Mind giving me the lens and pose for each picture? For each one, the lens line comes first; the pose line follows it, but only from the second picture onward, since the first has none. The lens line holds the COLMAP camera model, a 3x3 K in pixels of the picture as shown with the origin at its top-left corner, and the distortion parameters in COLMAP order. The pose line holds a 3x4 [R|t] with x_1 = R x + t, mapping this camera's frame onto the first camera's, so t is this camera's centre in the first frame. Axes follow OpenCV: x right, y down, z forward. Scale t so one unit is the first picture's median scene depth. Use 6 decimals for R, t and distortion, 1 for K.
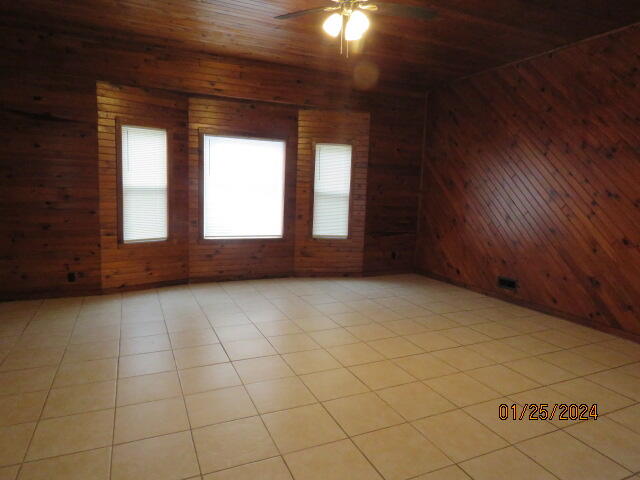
lens RADIAL K [[405.4, 0, 317.6], [0, 405.4, 240.1], [0, 0, 1]] dist [0.001048, -0.007383]
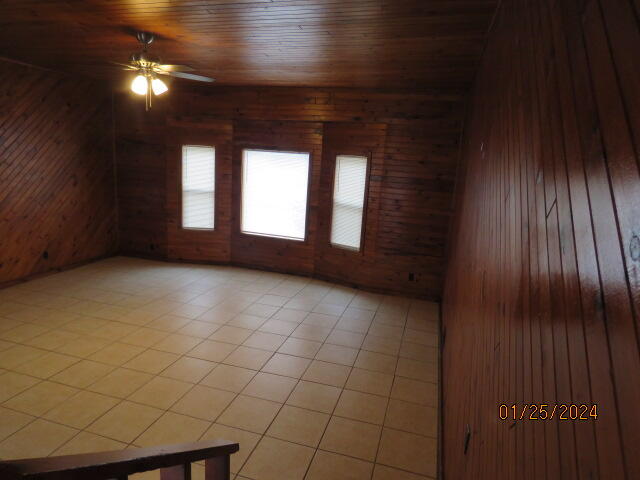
lens RADIAL K [[405.4, 0, 316.3], [0, 405.4, 240.0], [0, 0, 1]] dist [0.001048, -0.007383]
pose [[0.759540, 0.142613, -0.634634, 0.692000], [-0.118664, 0.989676, 0.080378, -0.109094], [0.639545, 0.014258, 0.768621, 0.189153]]
